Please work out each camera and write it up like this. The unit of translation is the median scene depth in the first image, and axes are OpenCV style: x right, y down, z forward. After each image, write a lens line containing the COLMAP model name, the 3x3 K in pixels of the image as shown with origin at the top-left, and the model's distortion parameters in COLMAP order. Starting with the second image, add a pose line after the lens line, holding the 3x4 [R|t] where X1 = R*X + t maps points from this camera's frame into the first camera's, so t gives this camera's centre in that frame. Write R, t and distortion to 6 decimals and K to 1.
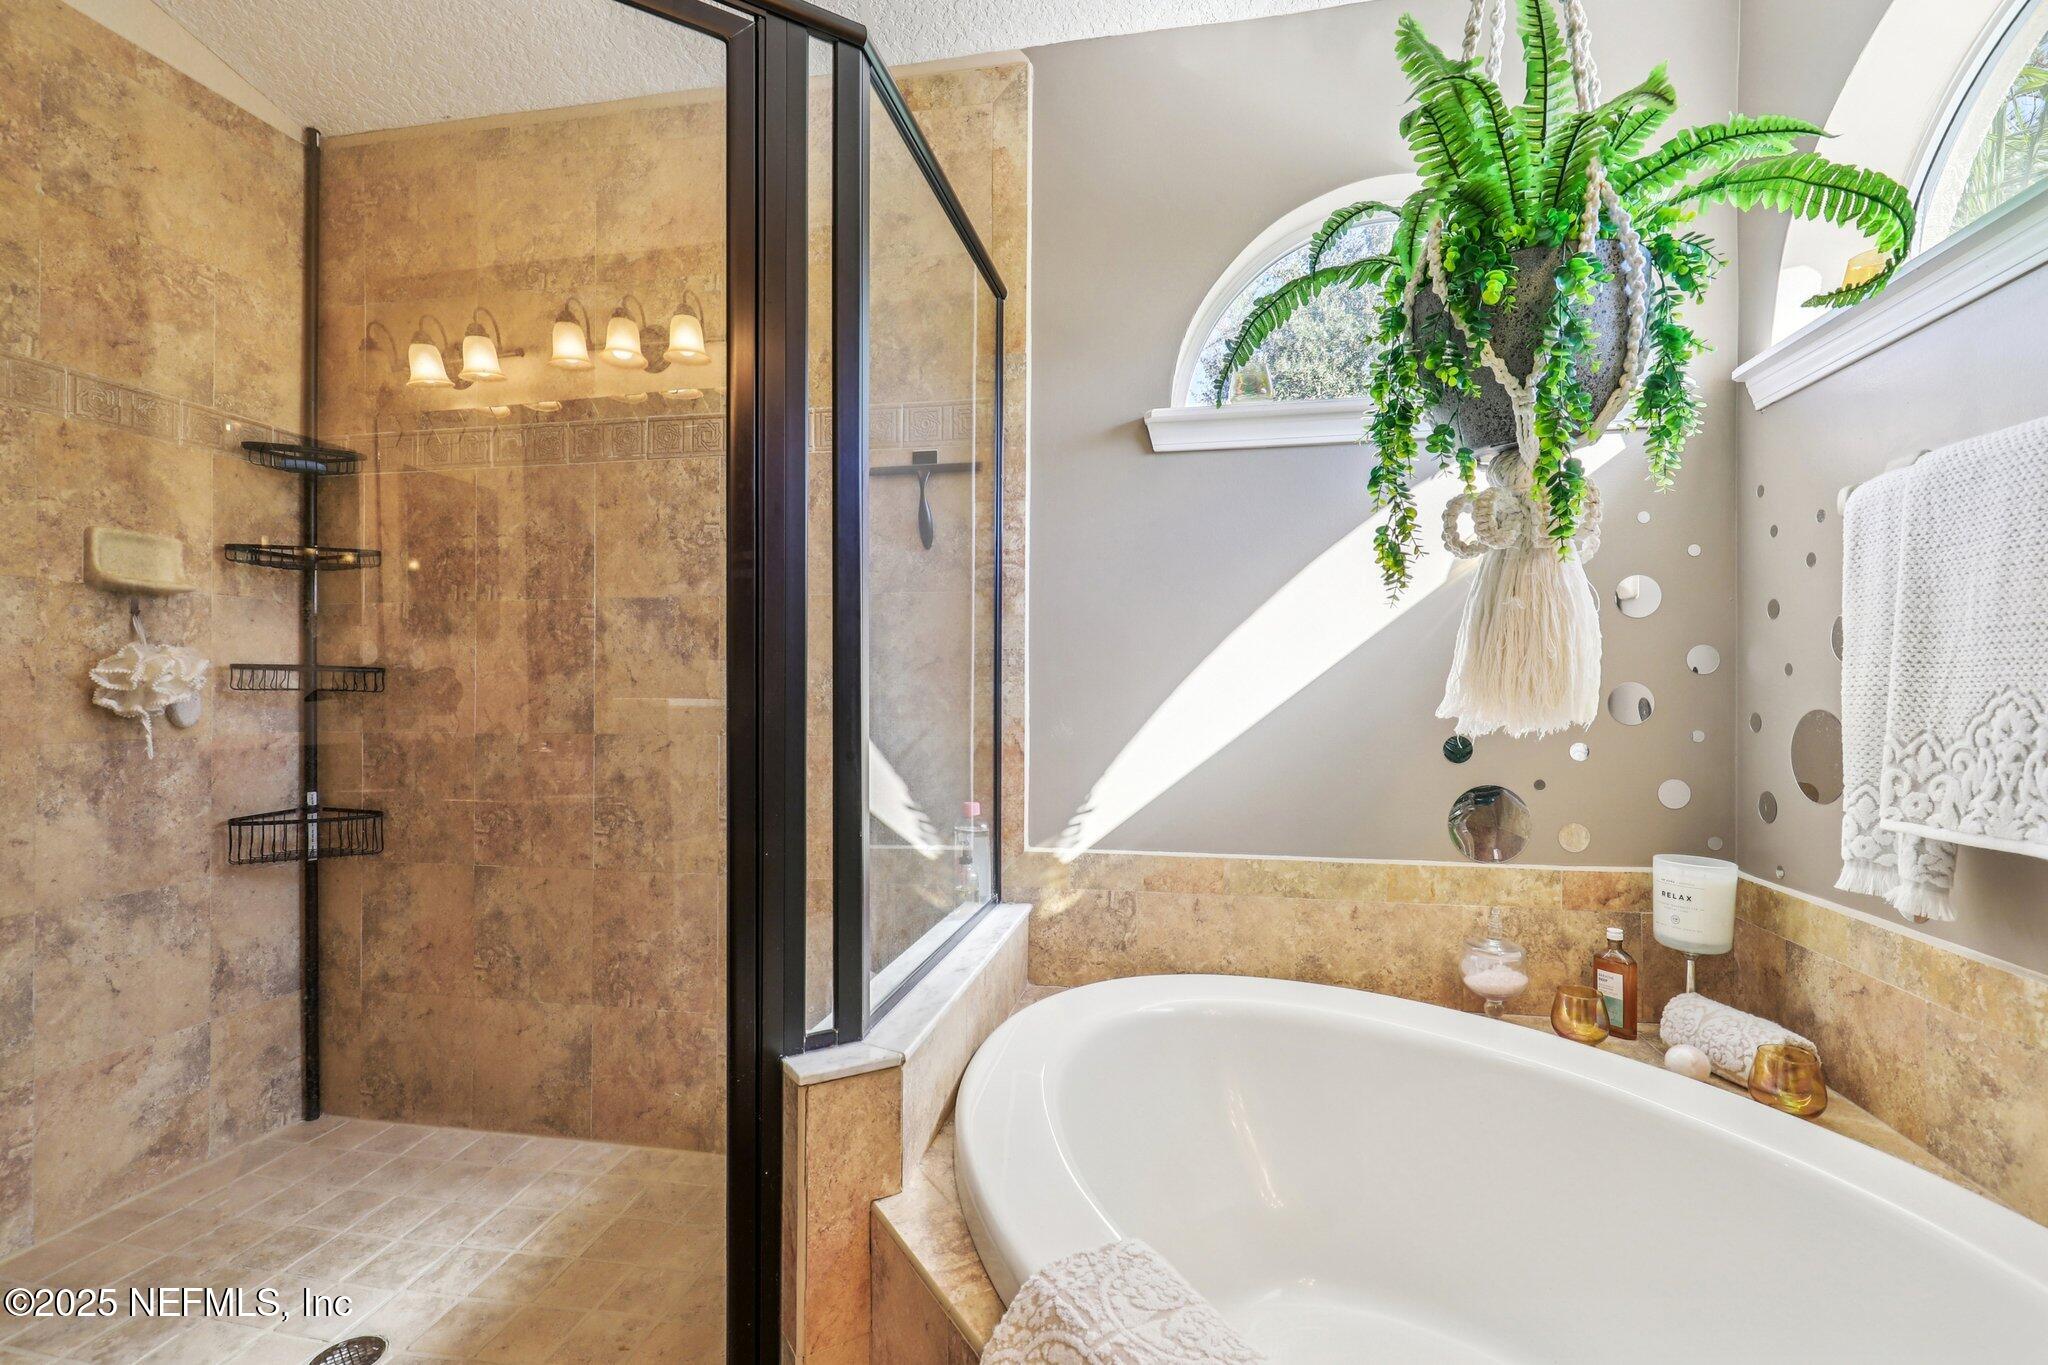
lens RADIAL K [[935.3, 0, 1034.3], [0, 935.3, 687.7], [0, 0, 1]] dist [0.002829, -0.001762]
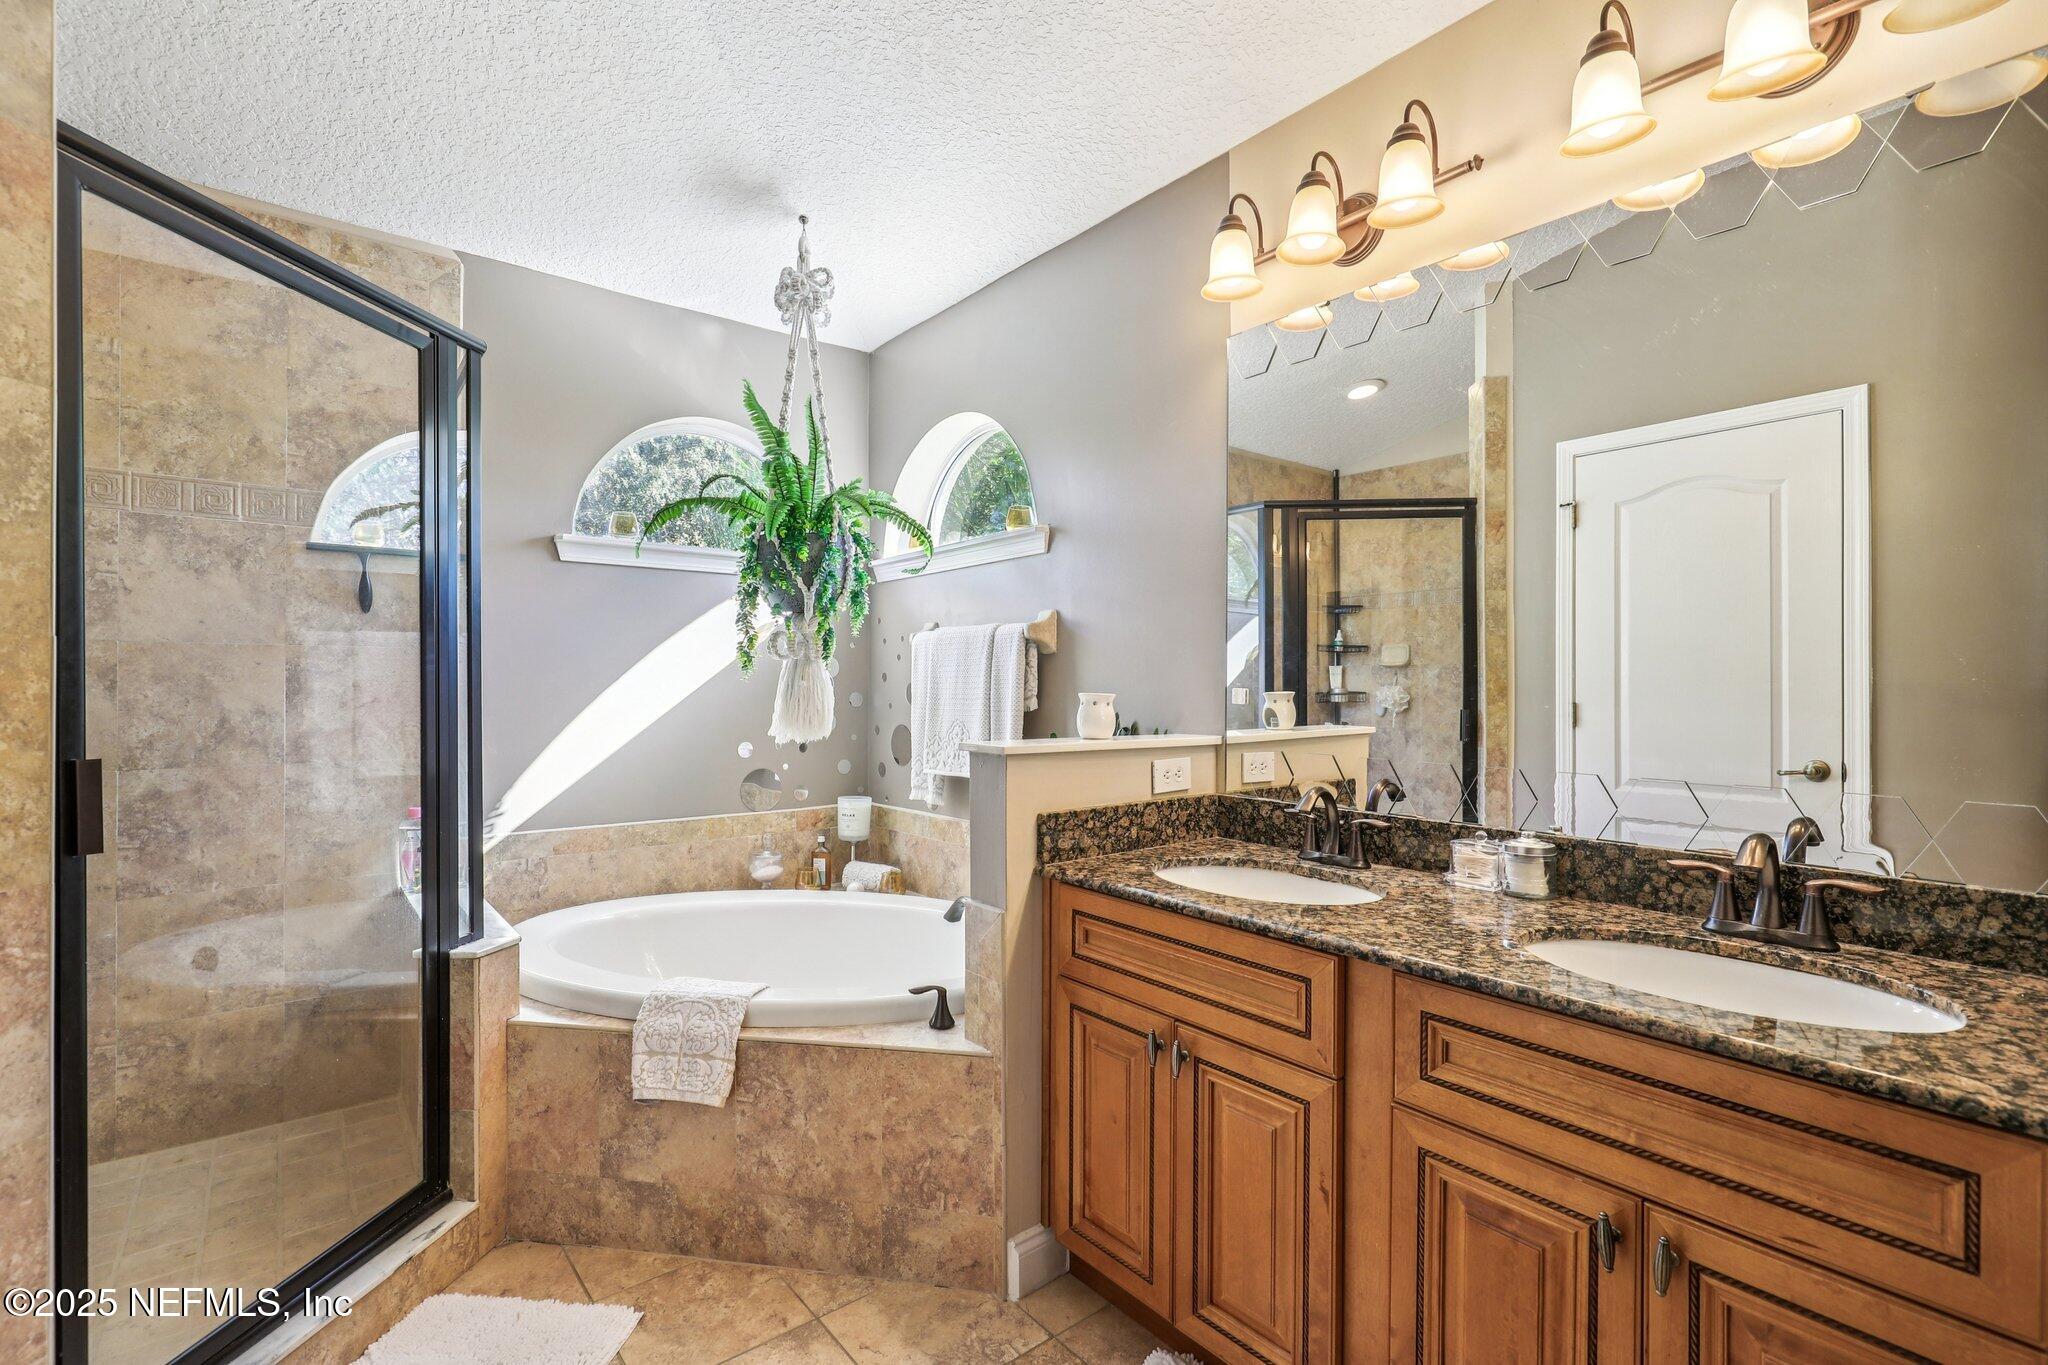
lens RADIAL K [[935.3, 0, 1027.8], [0, 935.3, 689.3], [0, 0, 1]] dist [0.002829, -0.001762]
pose [[0.651539, -0.001213, 0.758614, -0.645046], [-0.003493, 0.999983, 0.004599, -0.069226], [-0.758607, -0.005646, 0.651524, -0.669731]]
